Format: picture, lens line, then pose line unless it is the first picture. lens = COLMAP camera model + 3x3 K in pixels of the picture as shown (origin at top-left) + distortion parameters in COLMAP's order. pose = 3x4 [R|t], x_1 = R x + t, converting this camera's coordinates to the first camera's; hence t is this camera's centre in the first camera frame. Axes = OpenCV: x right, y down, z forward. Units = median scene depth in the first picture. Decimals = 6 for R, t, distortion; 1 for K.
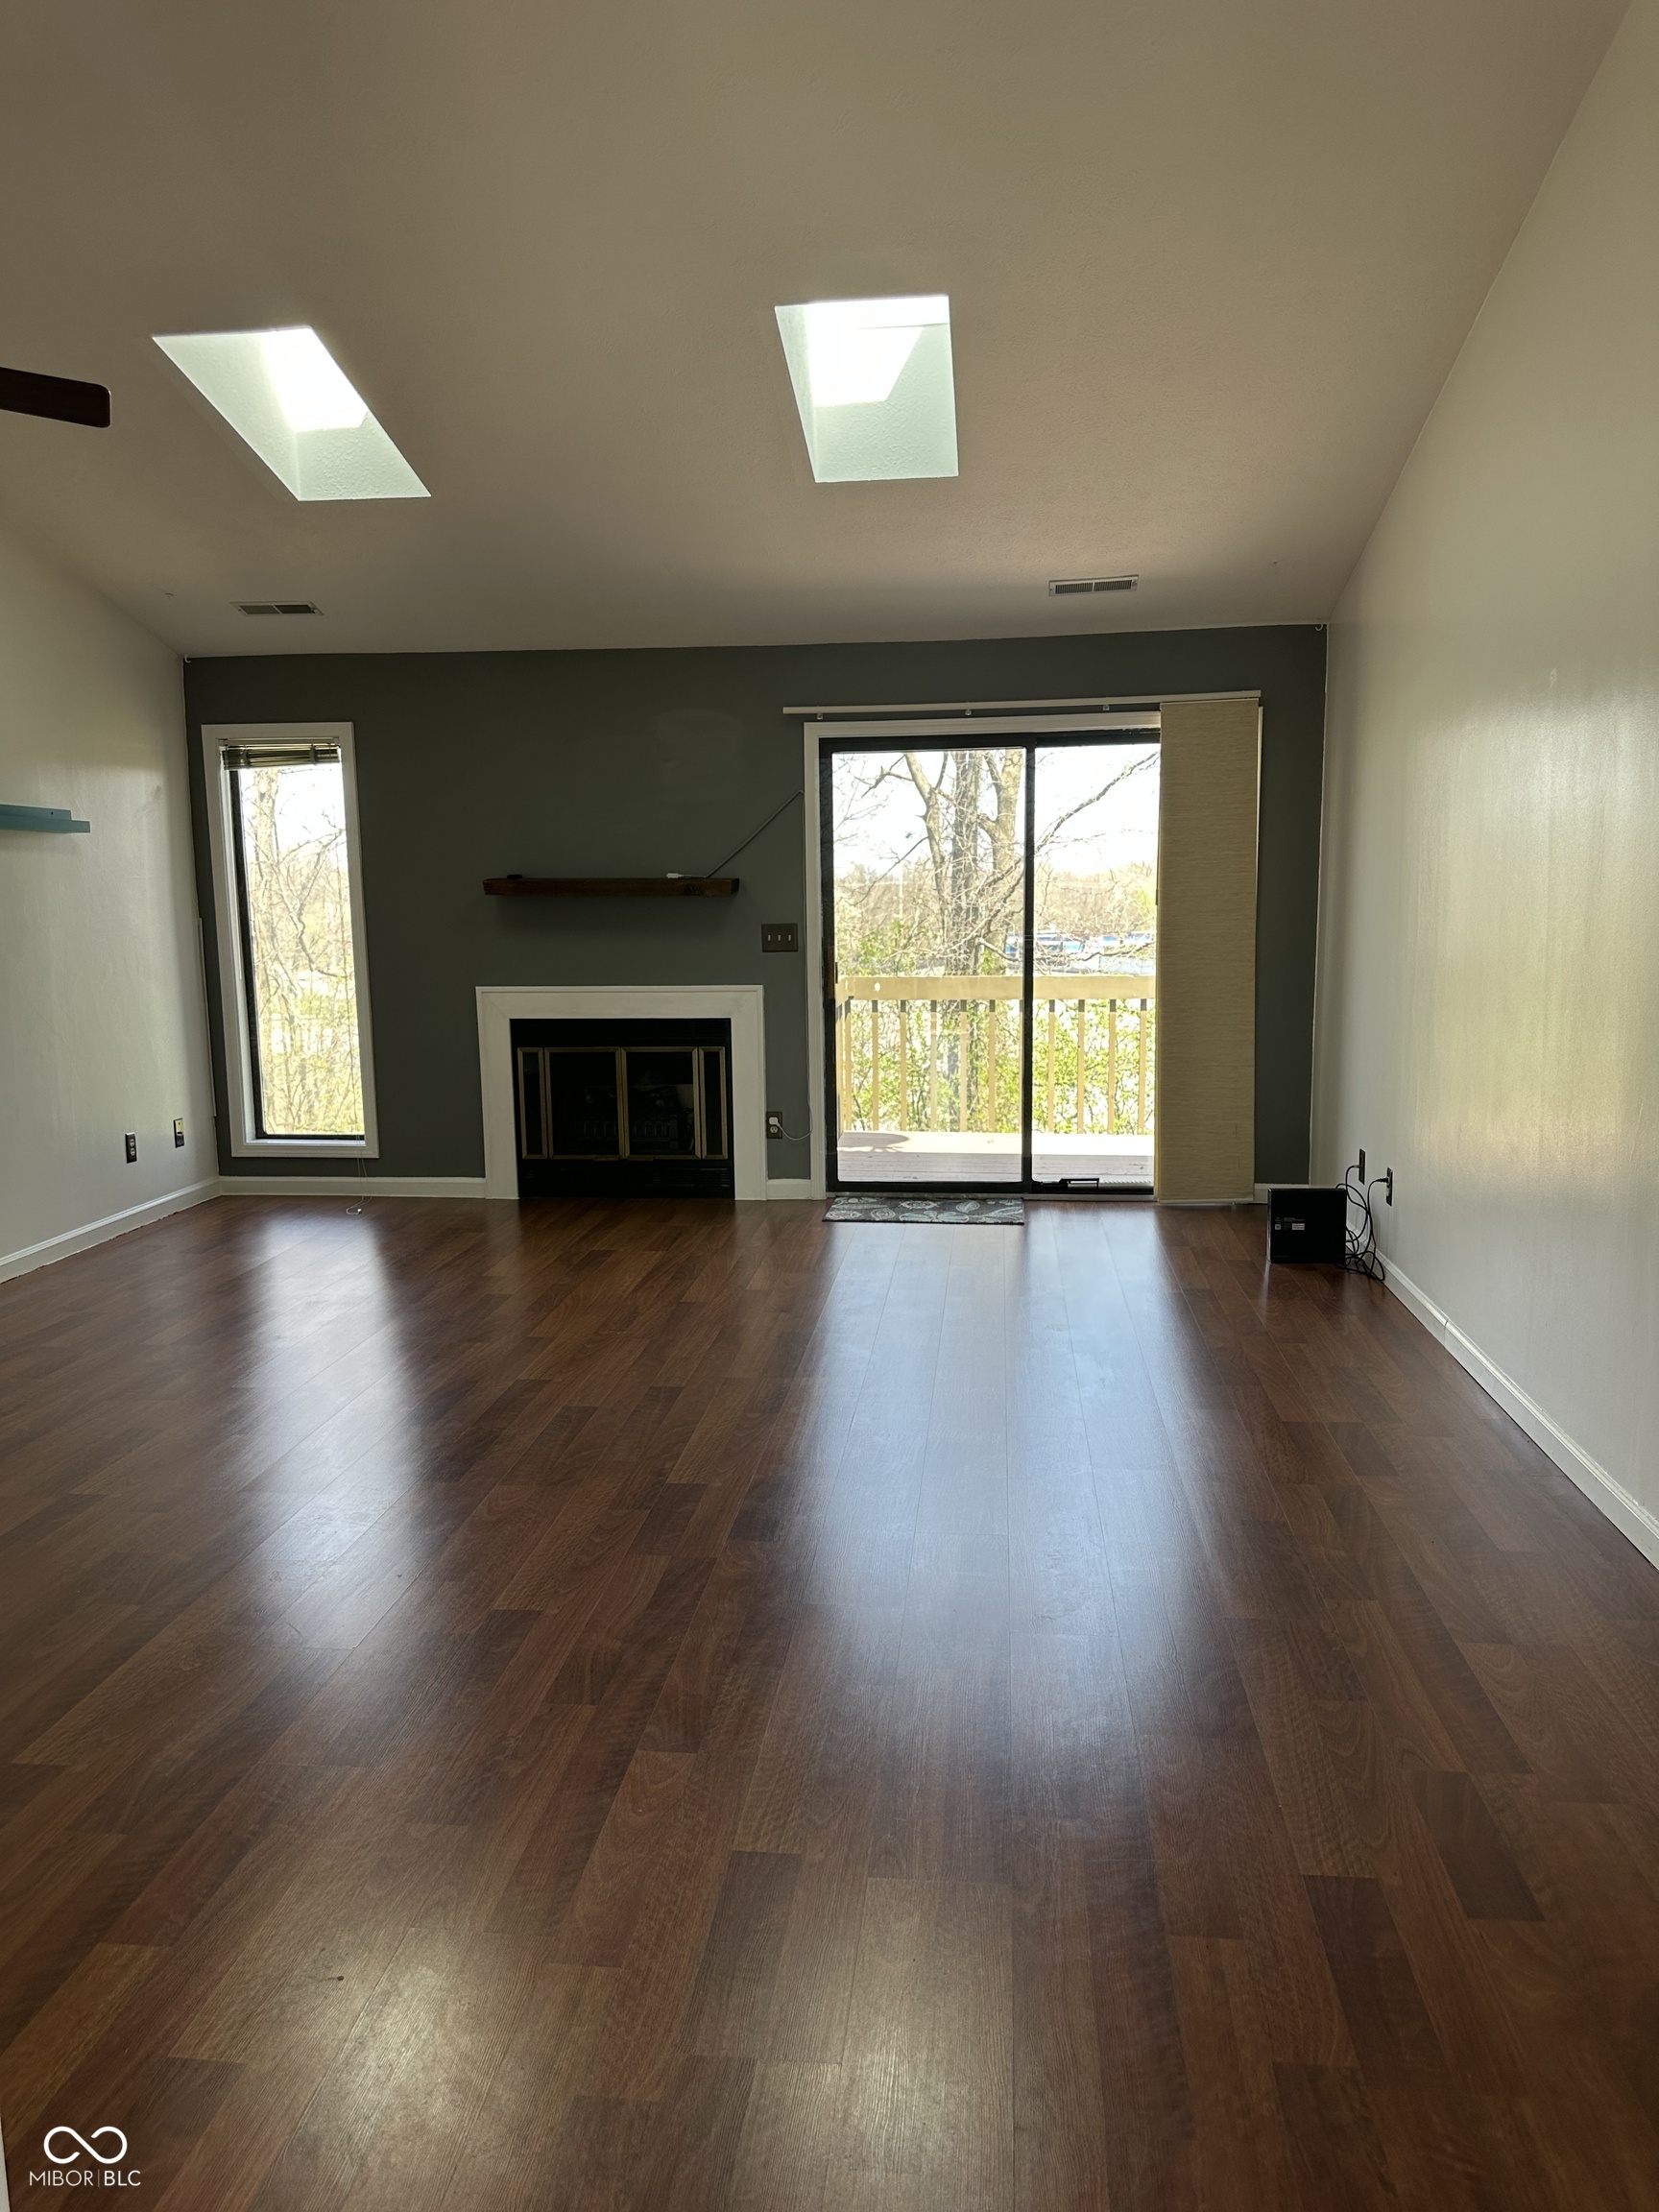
lens RADIAL K [[1560.1, 0, 817.8], [0, 1560.1, 1111.7], [0, 0, 1]] dist [0.083061, -0.097739]
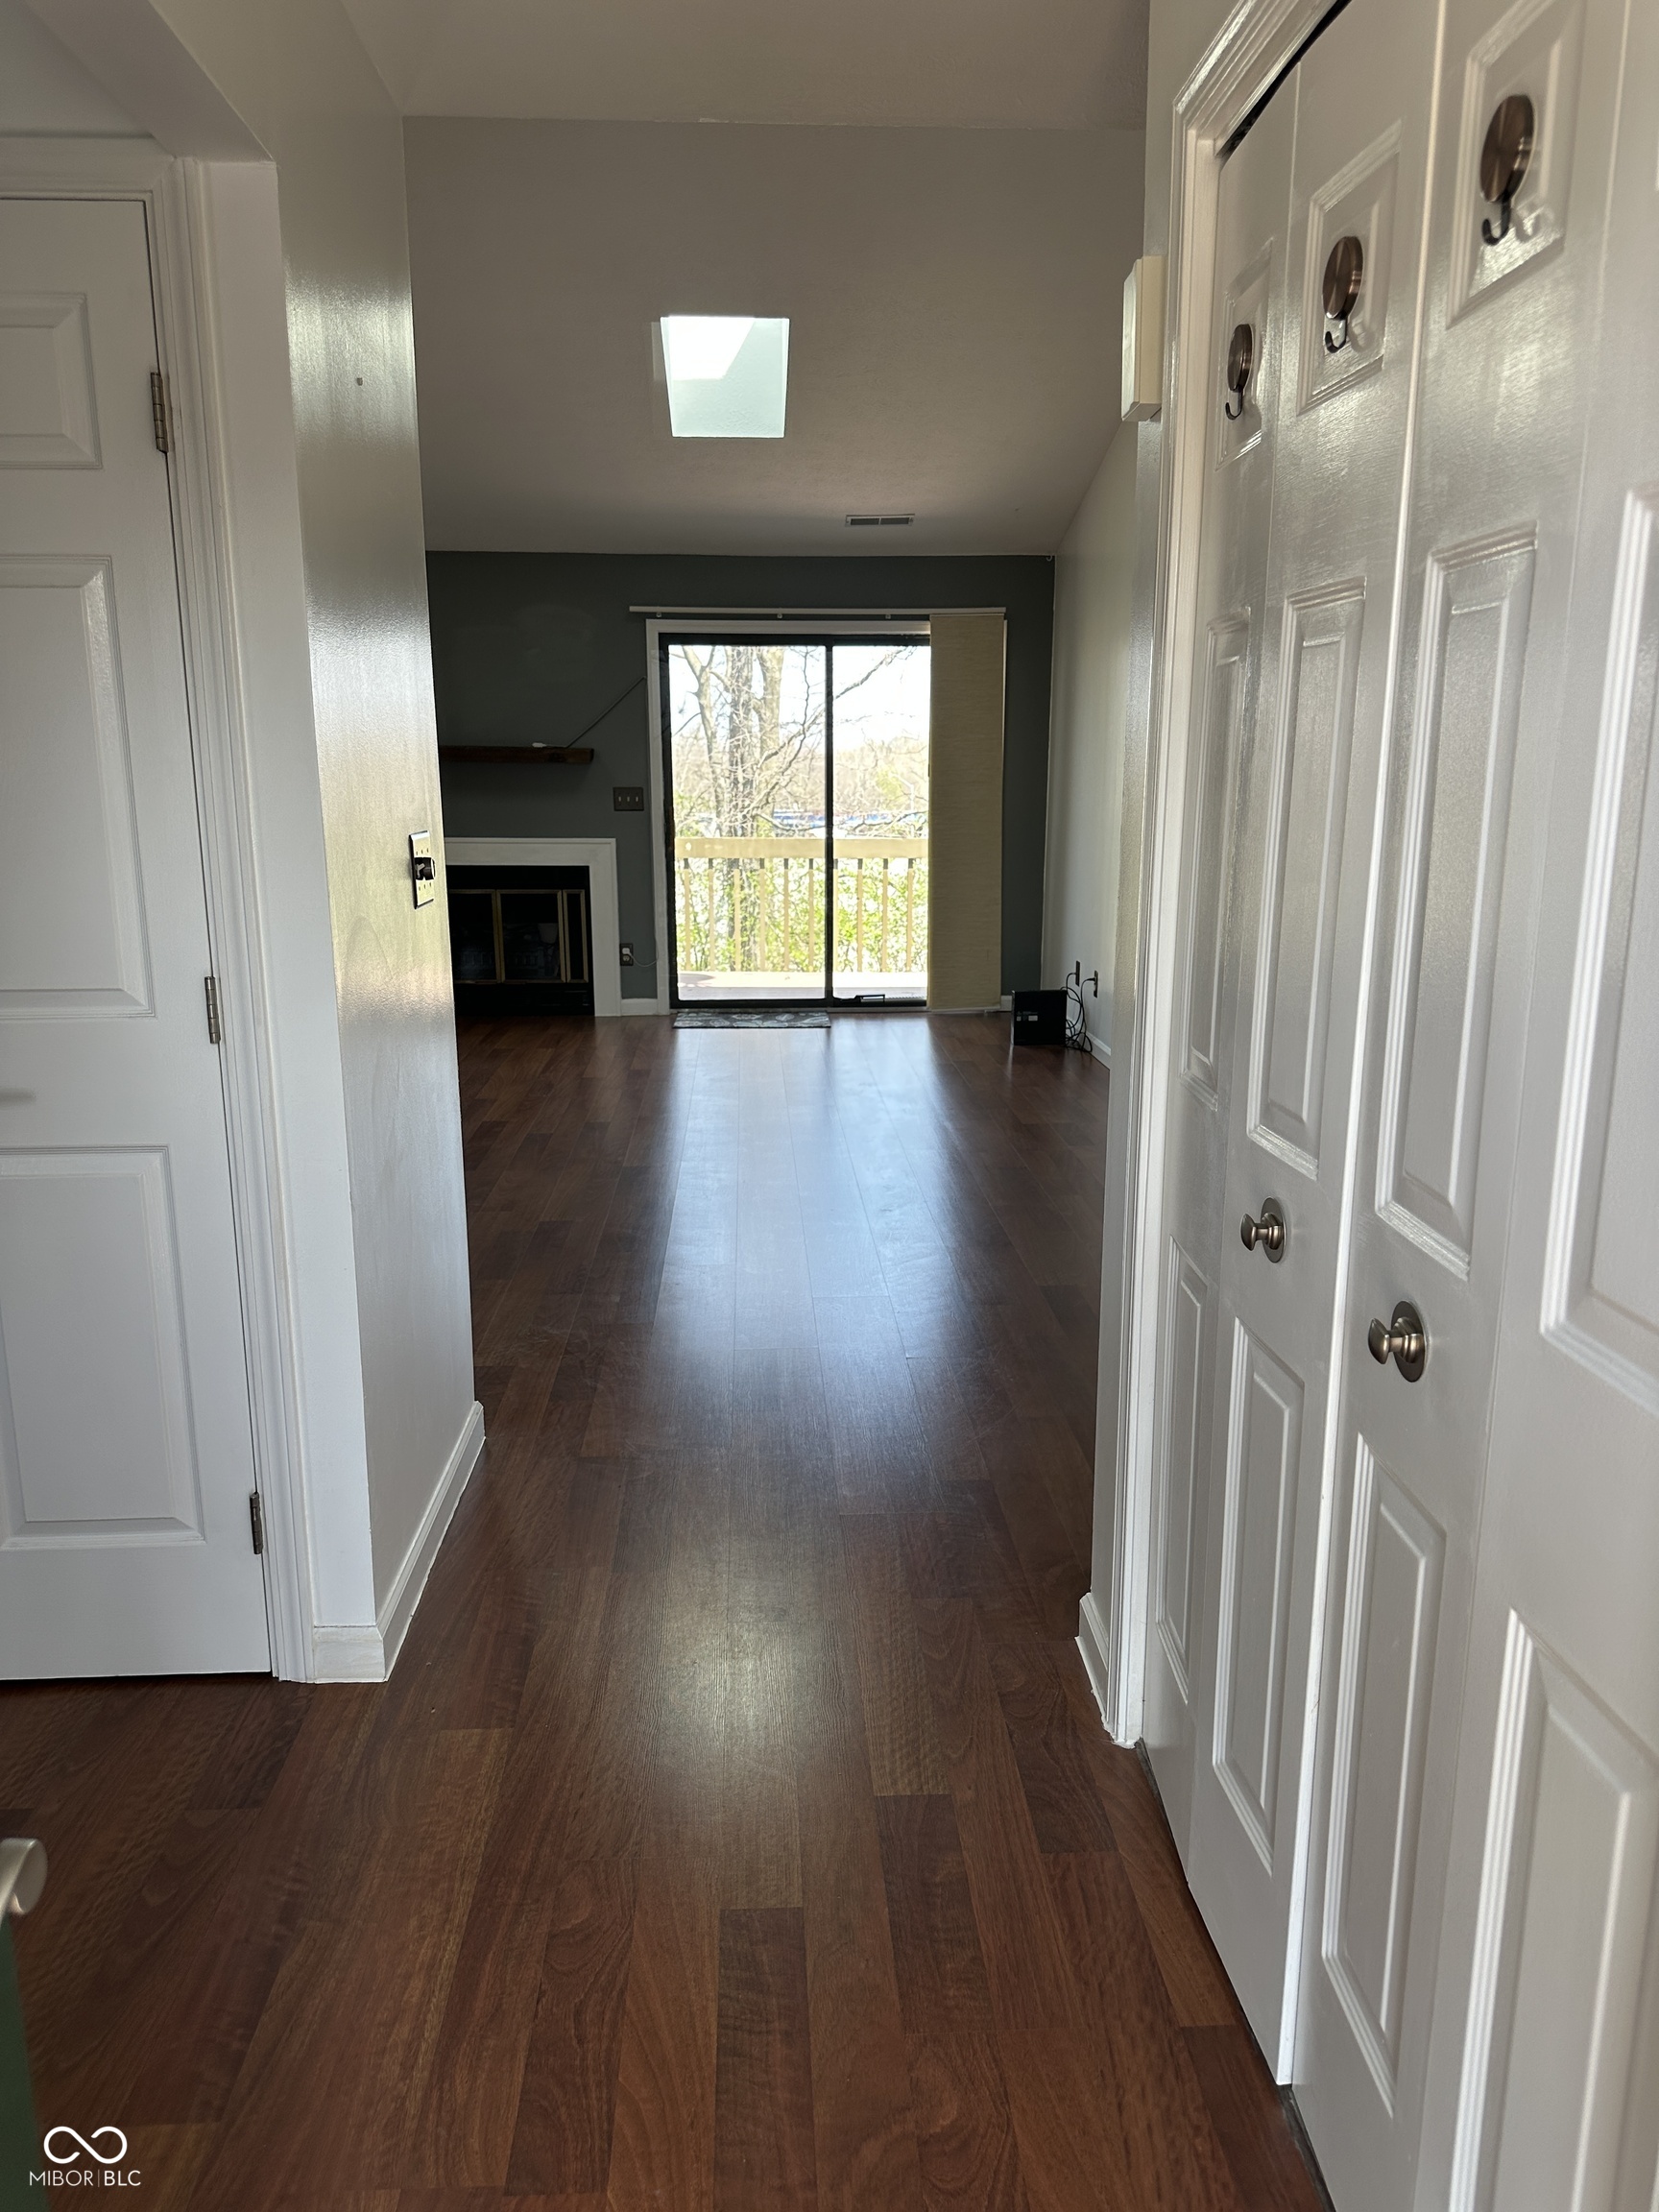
lens RADIAL K [[1560.1, 0, 842.6], [0, 1560.1, 1137.2], [0, 0, 1]] dist [0.083061, -0.097739]
pose [[0.984336, -0.026208, 0.174343, -0.080459], [0.010197, 0.995697, 0.092105, 0.040995], [-0.176006, -0.088885, 0.980368, -0.258793]]
